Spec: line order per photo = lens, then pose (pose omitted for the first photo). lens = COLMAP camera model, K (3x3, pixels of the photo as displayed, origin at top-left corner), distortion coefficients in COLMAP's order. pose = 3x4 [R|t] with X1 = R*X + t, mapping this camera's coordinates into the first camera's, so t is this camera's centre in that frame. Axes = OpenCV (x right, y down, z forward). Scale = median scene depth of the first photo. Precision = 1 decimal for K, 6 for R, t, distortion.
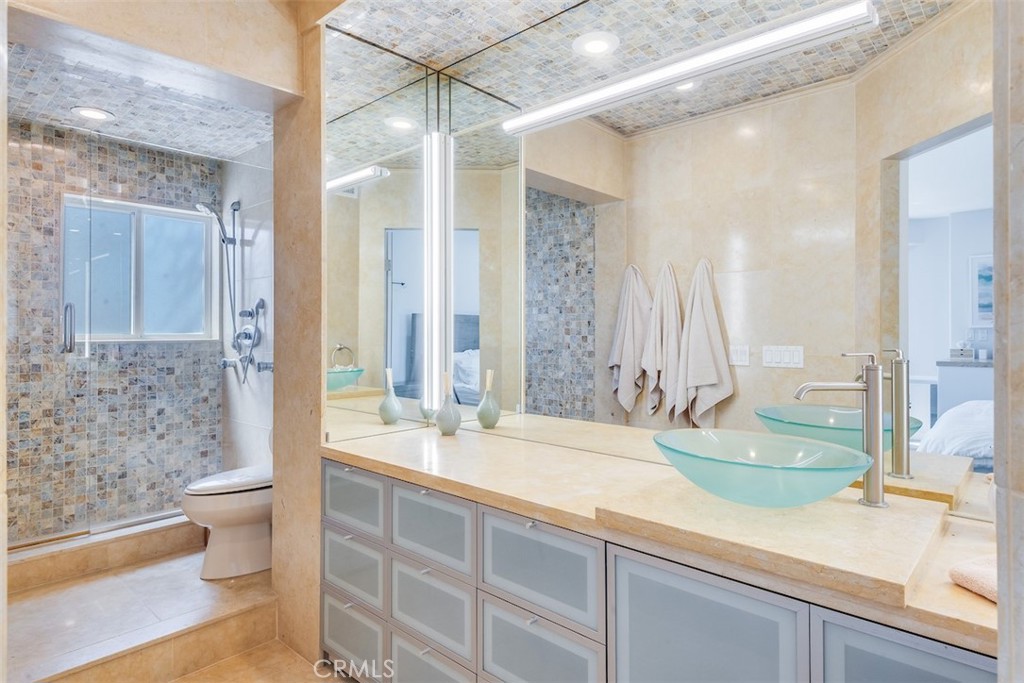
lens RADIAL K [[584.0, 0, 514.8], [0, 584.0, 324.9], [0, 0, 1]] dist [0.024129, -0.013528]
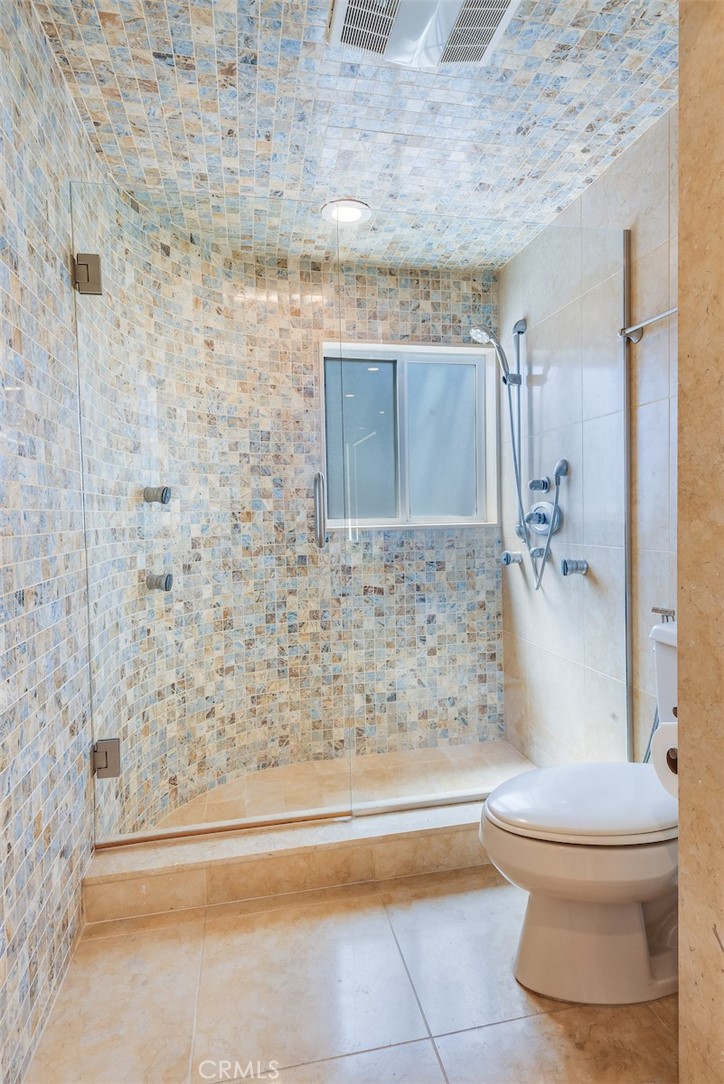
lens RADIAL K [[618.2, 0, 363.7], [0, 618.2, 540.8], [0, 0, 1]] dist [0.024129, -0.013528]
pose [[0.806879, 0.010425, -0.590625, -0.207791], [0.024993, 0.998346, 0.051766, 0.002808], [0.590188, -0.056530, 0.805284, 0.321090]]
